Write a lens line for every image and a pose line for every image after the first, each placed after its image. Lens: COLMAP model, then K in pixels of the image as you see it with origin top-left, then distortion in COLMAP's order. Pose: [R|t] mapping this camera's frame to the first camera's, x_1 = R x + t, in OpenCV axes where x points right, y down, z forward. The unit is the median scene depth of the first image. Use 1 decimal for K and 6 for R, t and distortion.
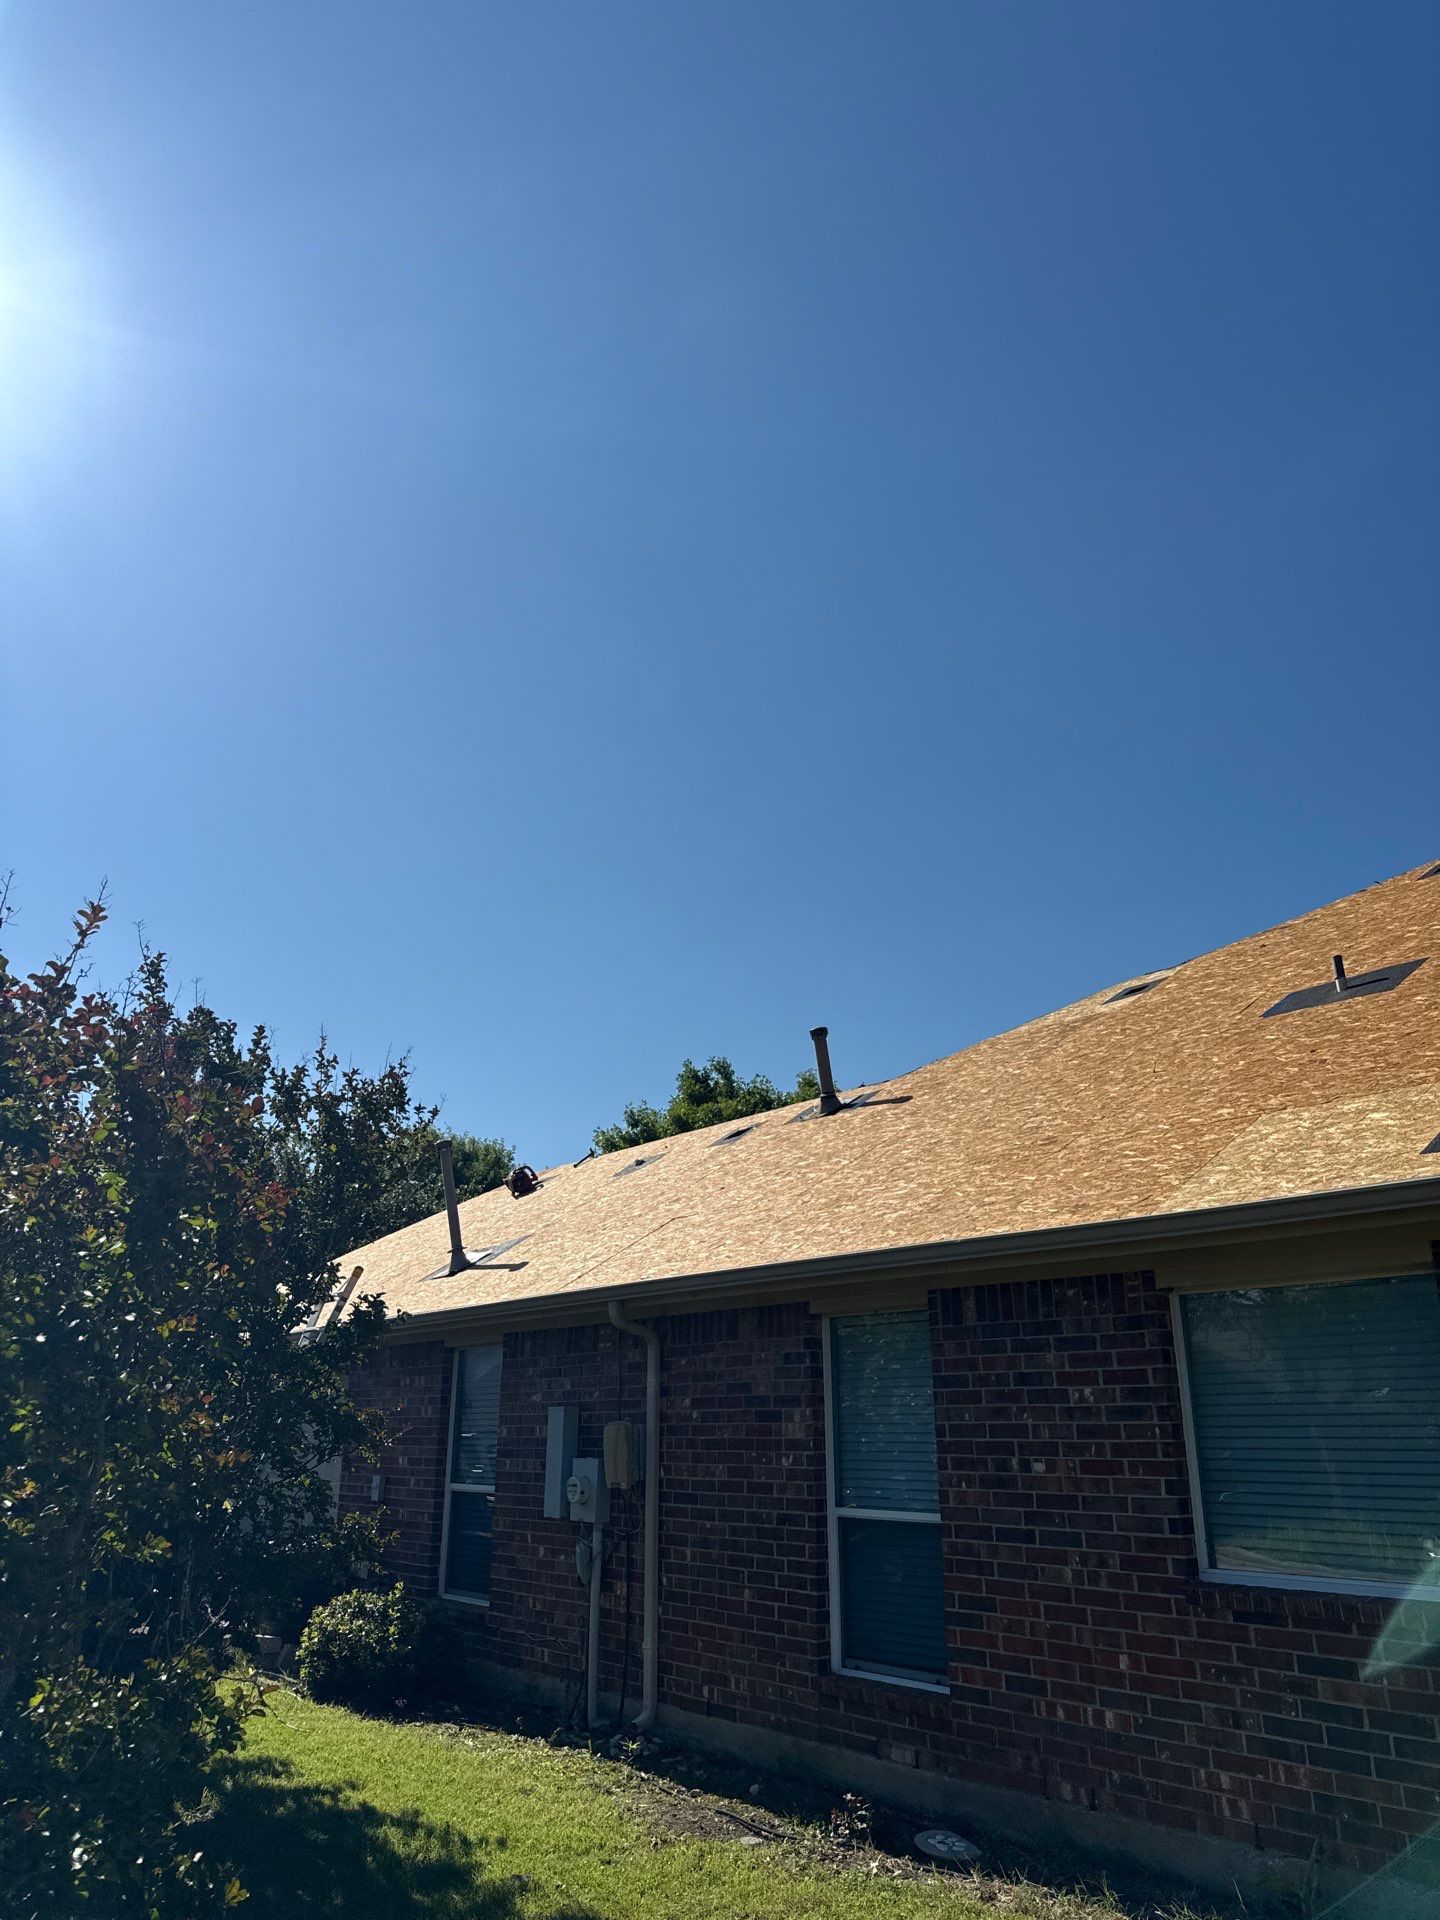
lens RADIAL K [[1373.5, 0, 710.5], [0, 1373.5, 953.0], [0, 0, 1]] dist [0.032433, -0.039812]
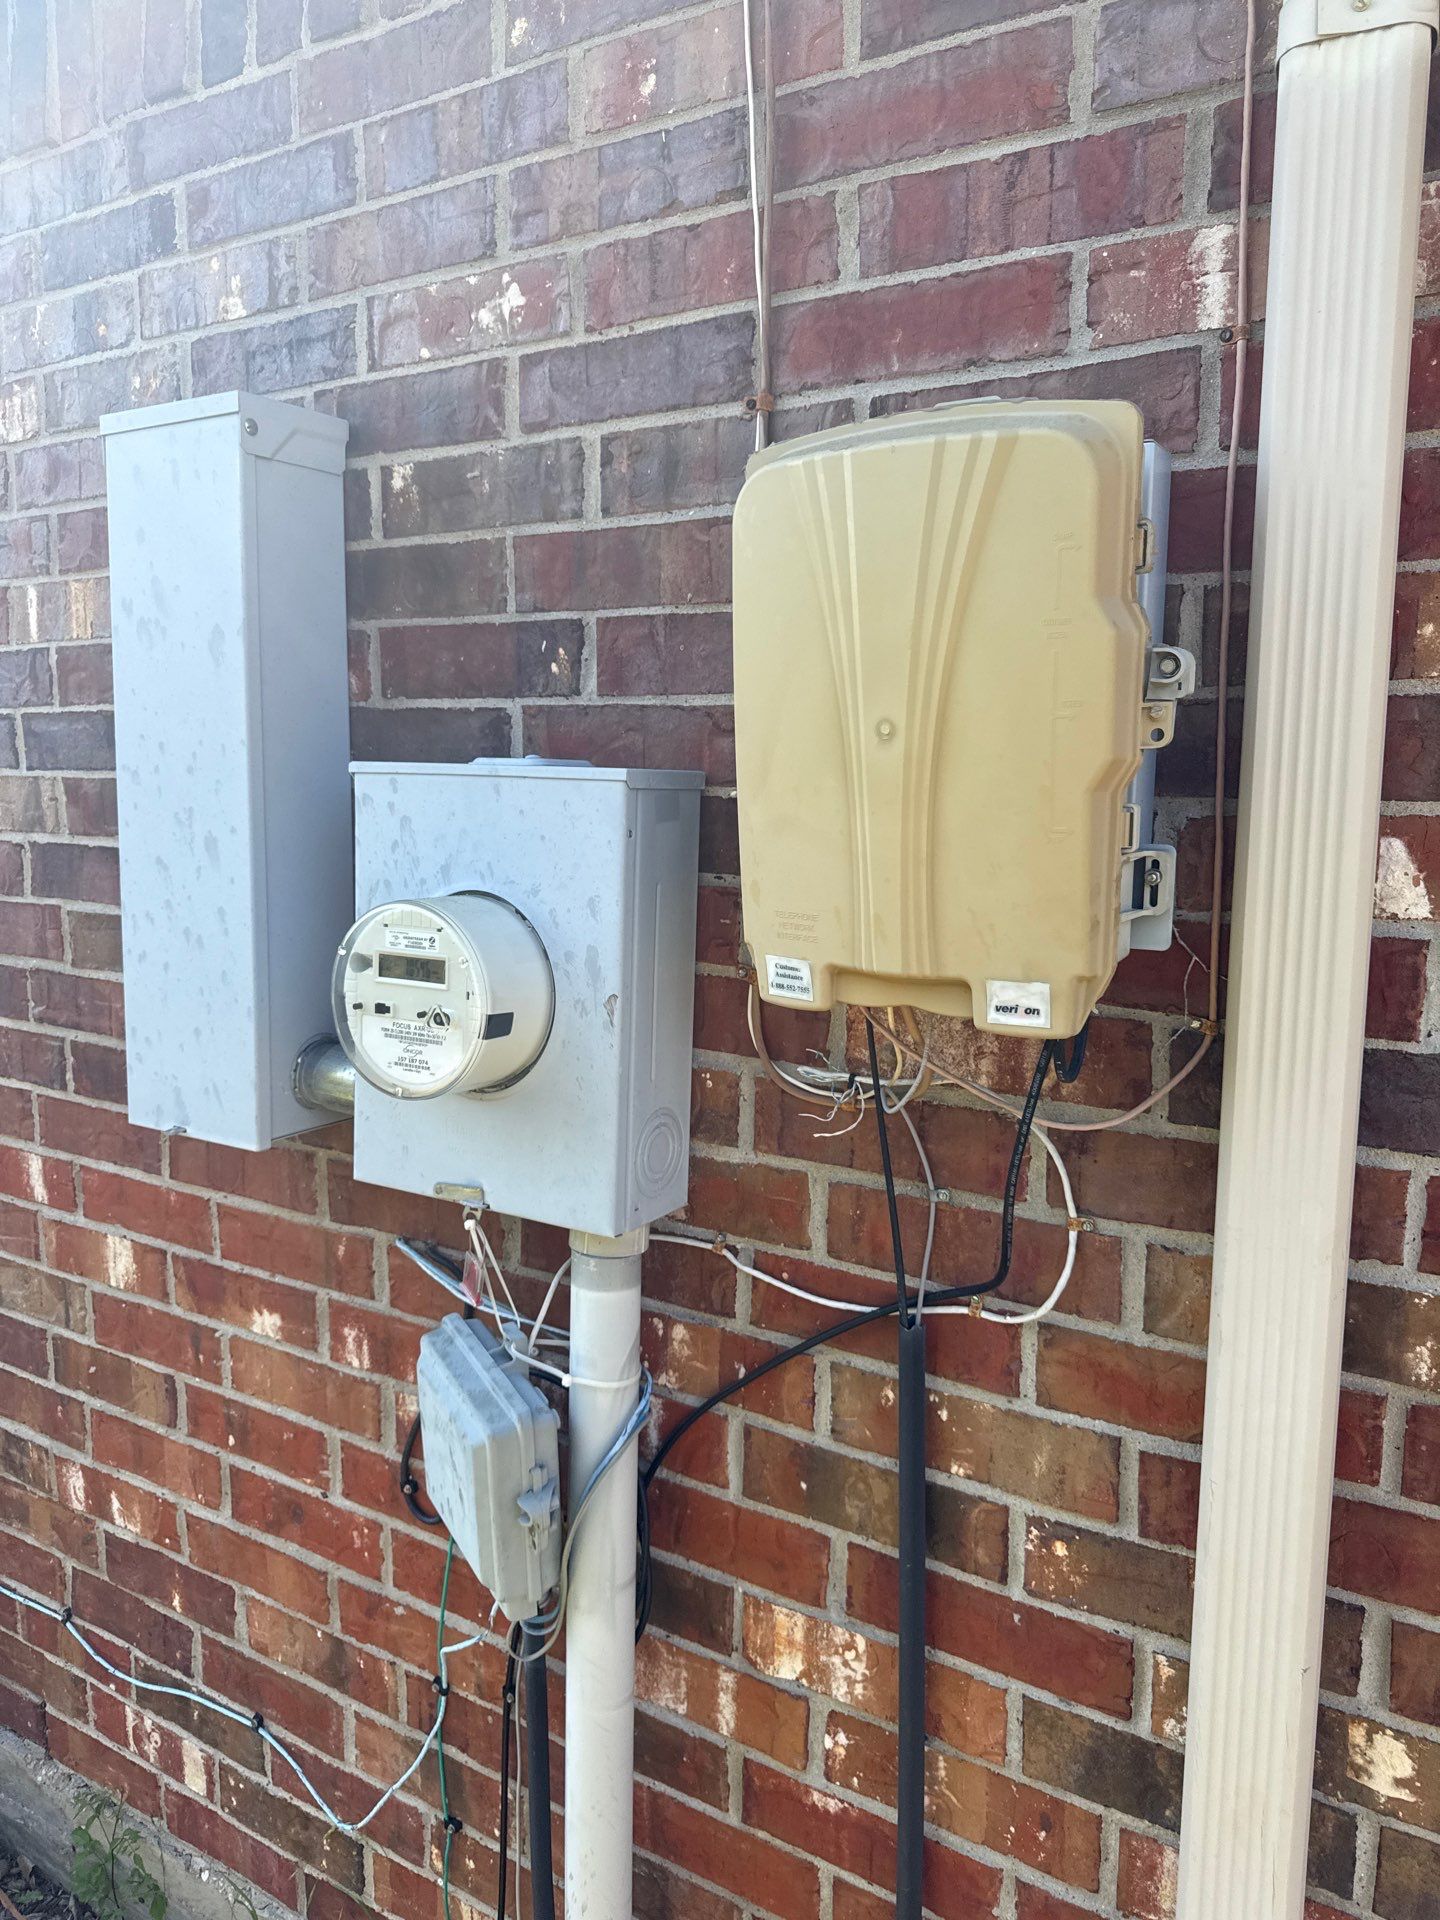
lens RADIAL K [[1390.1, 0, 720.0], [0, 1390.1, 960.0], [0, 0, 1]] dist [0.005482, 0.007785]
pose [[0.942165, -0.029409, 0.333858, -0.113470], [-0.123255, 0.895930, 0.426752, 0.327034], [-0.311664, -0.443221, 0.840489, 0.880971]]
